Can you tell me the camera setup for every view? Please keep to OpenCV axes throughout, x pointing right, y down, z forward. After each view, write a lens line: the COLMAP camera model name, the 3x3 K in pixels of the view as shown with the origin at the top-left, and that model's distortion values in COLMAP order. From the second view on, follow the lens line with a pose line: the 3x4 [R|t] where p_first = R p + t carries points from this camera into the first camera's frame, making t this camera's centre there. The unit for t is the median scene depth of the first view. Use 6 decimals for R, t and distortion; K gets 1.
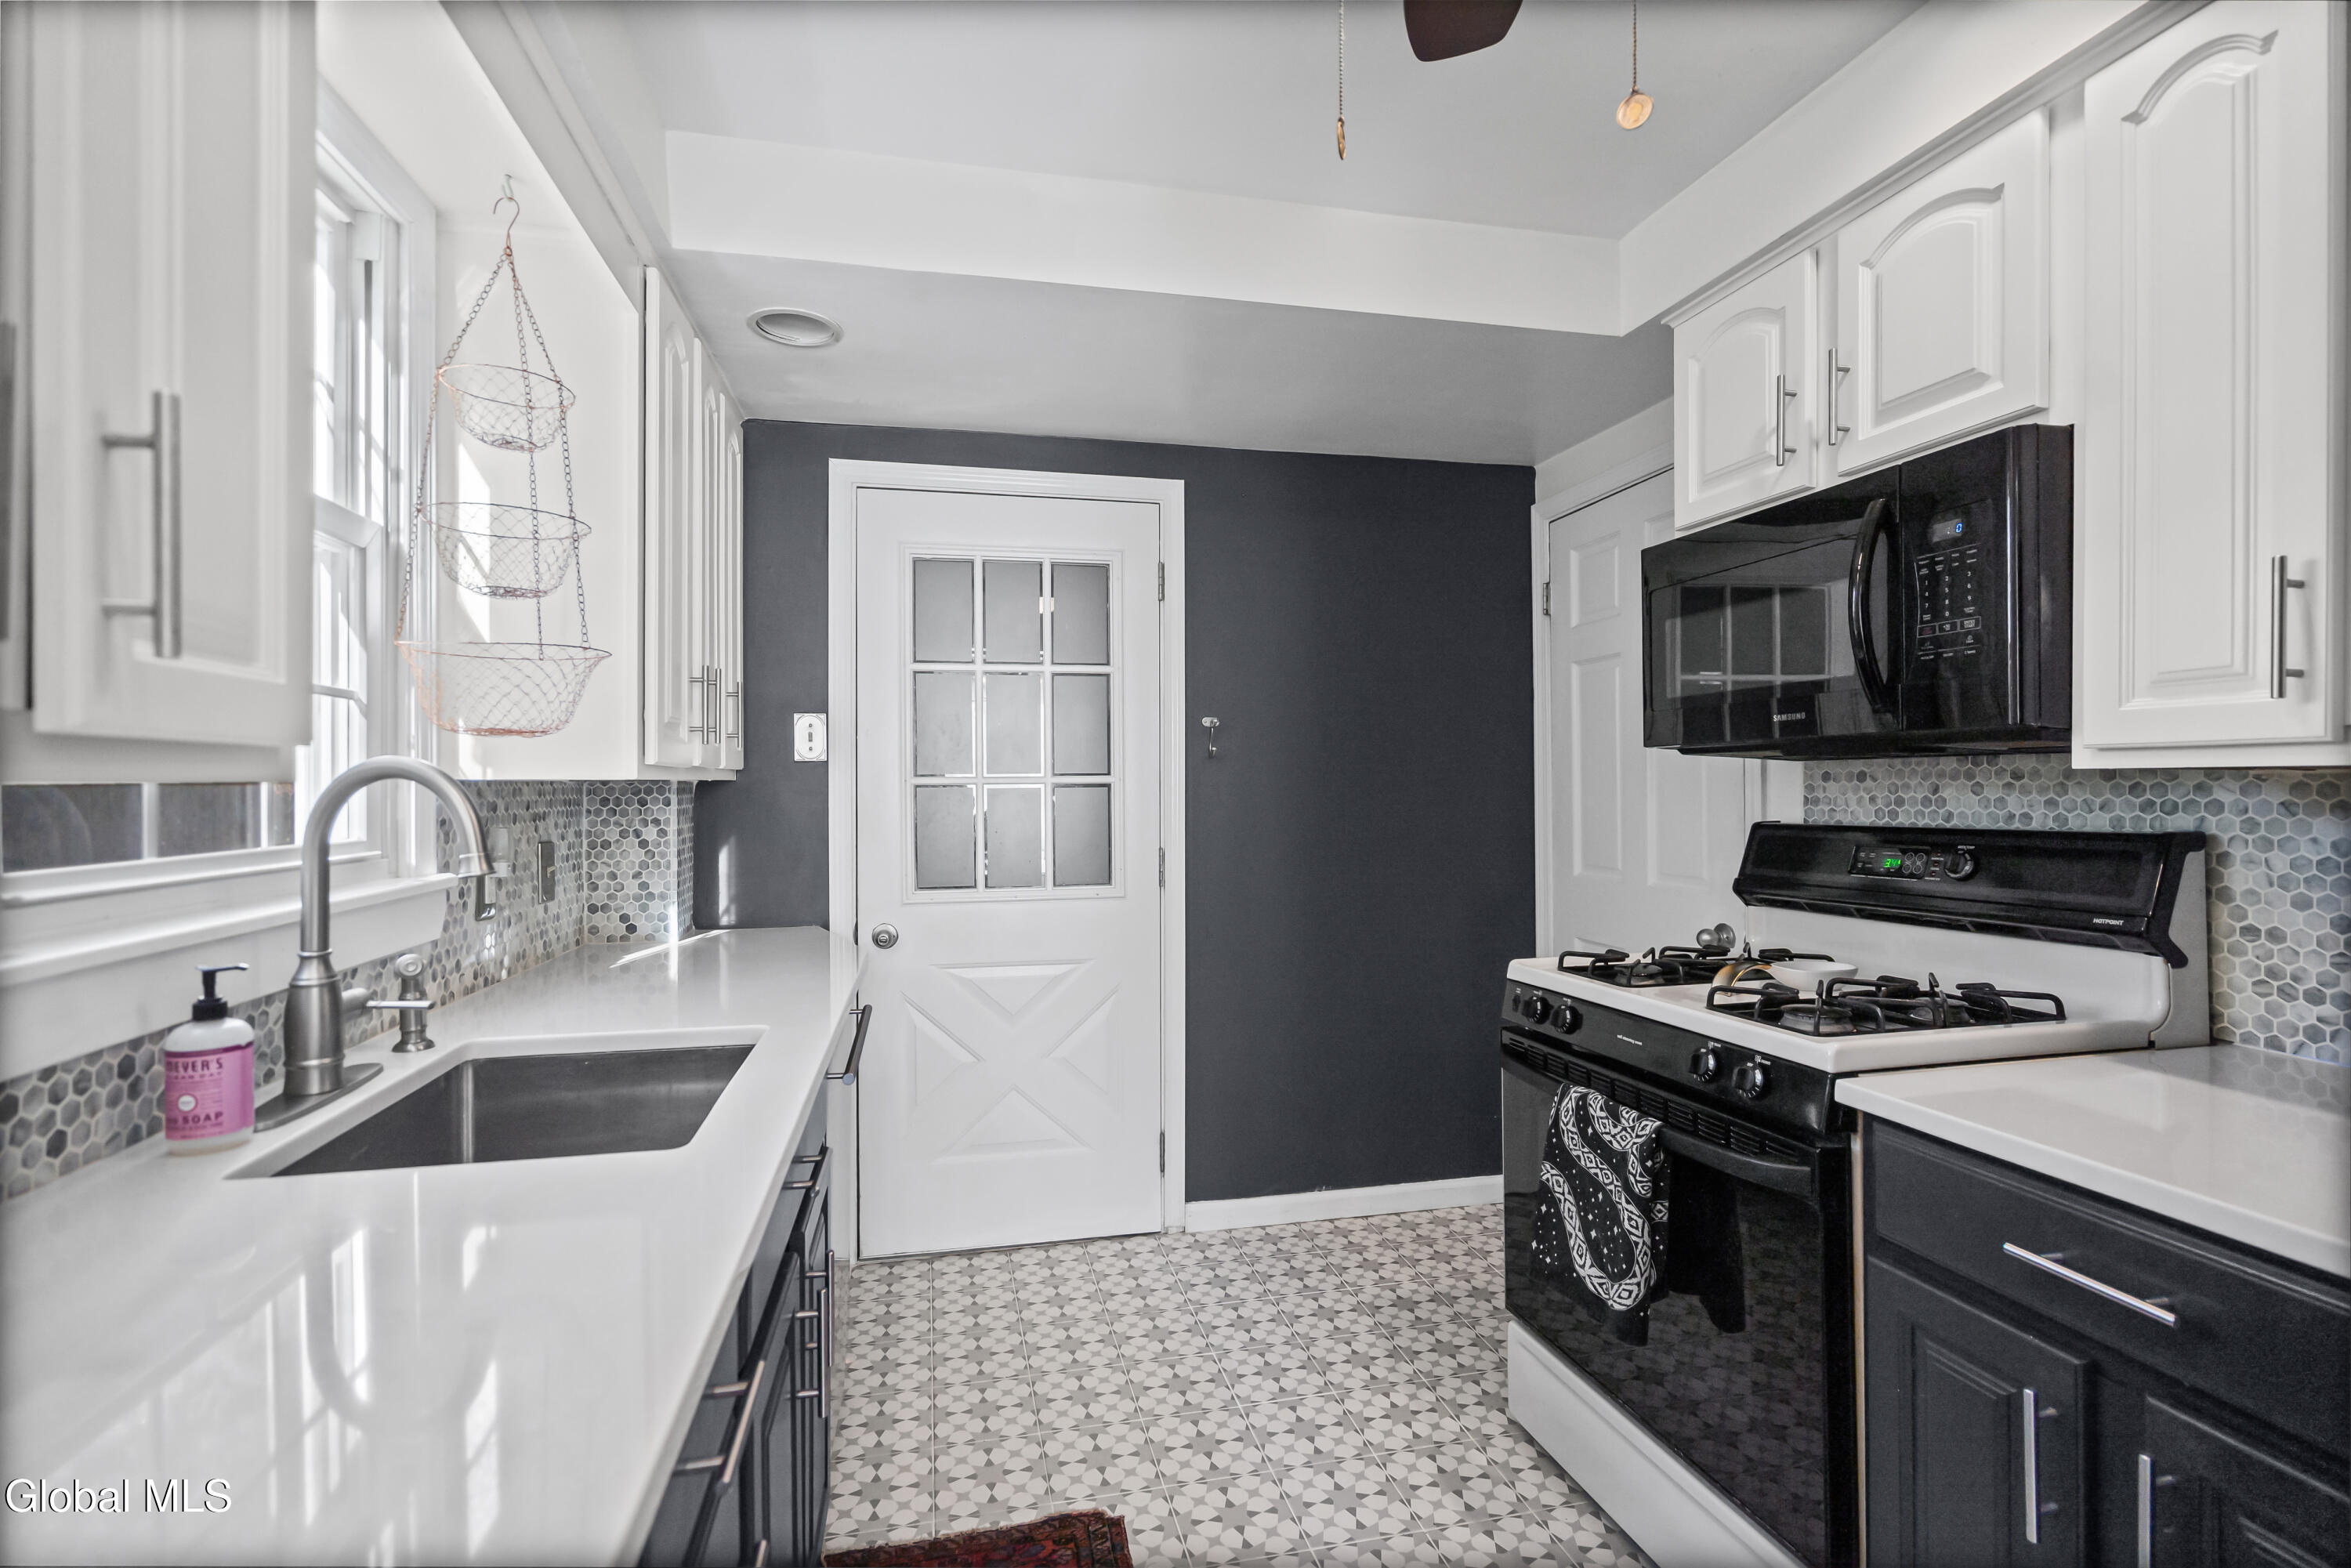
lens RADIAL K [[1090.5, 0, 1120.3], [0, 1090.5, 785.2], [0, 0, 1]] dist [0.000454, 0.001871]
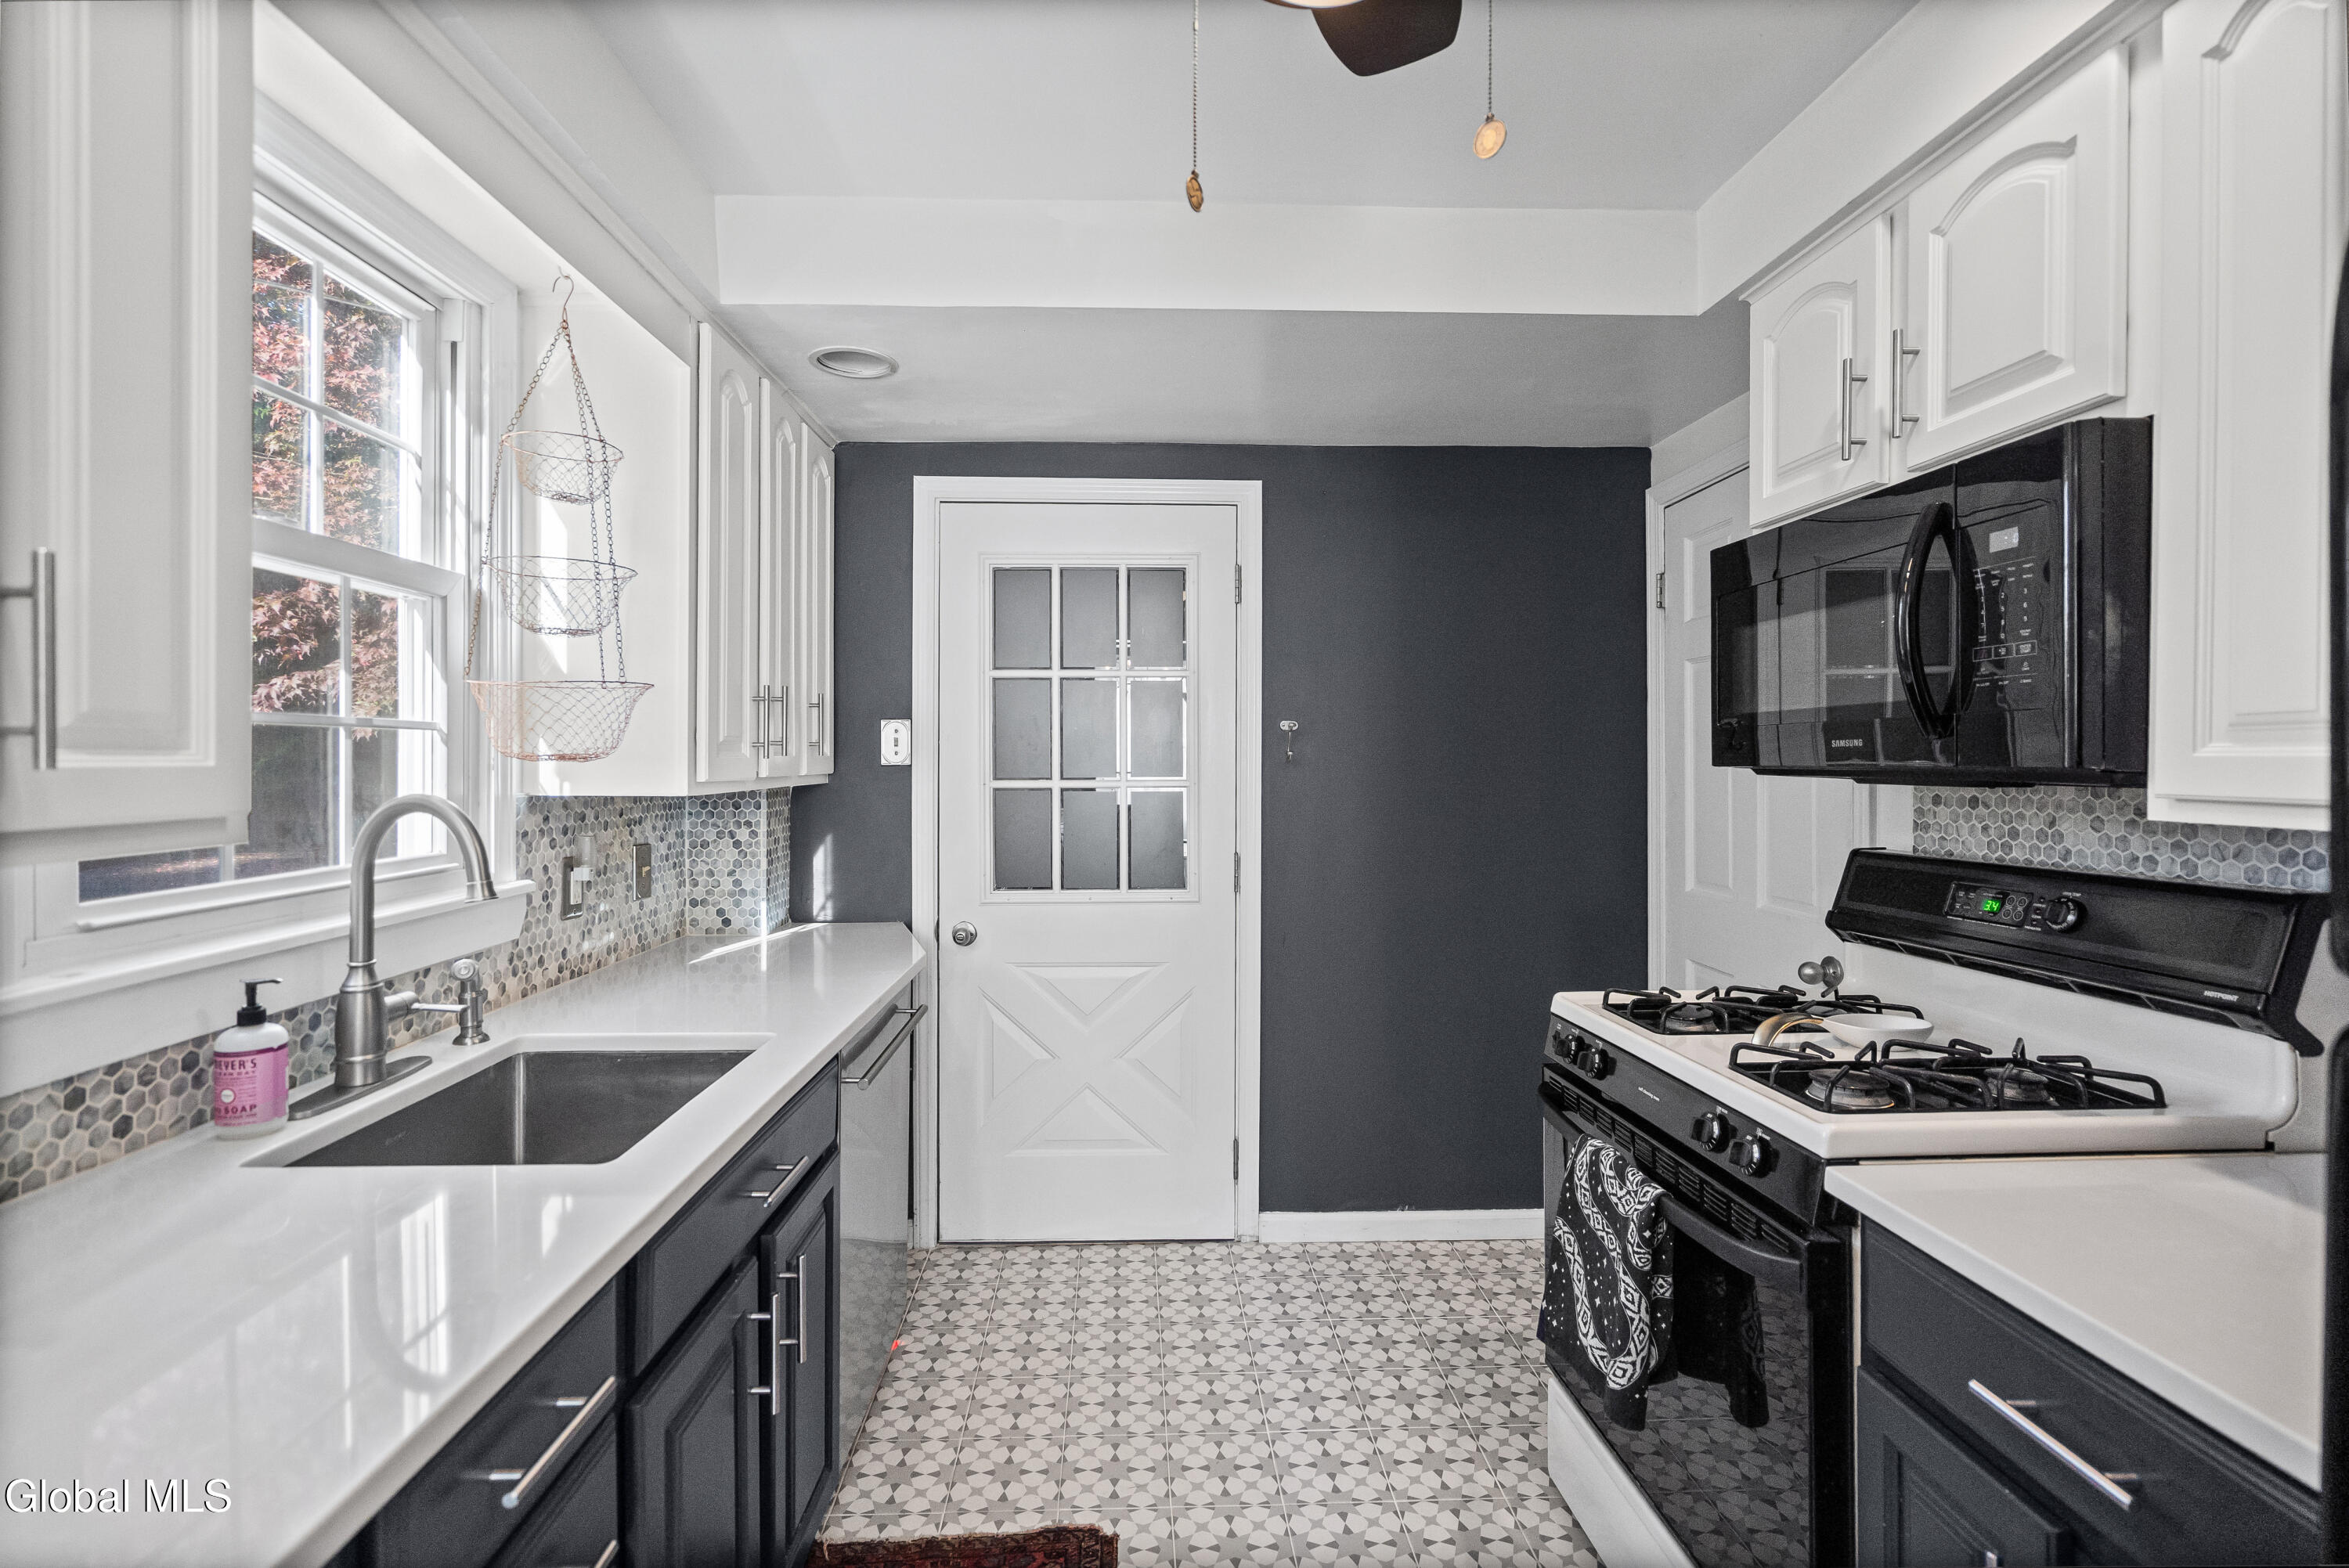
lens RADIAL K [[1089.5, 0, 1117.7], [0, 1089.5, 761.0], [0, 0, 1]] dist [0.000454, 0.001871]
pose [[0.982940, 0.004245, -0.183875, 0.178146], [-0.003617, 0.999986, 0.003753, -0.046059], [0.183889, -0.003024, 0.982942, 0.010724]]
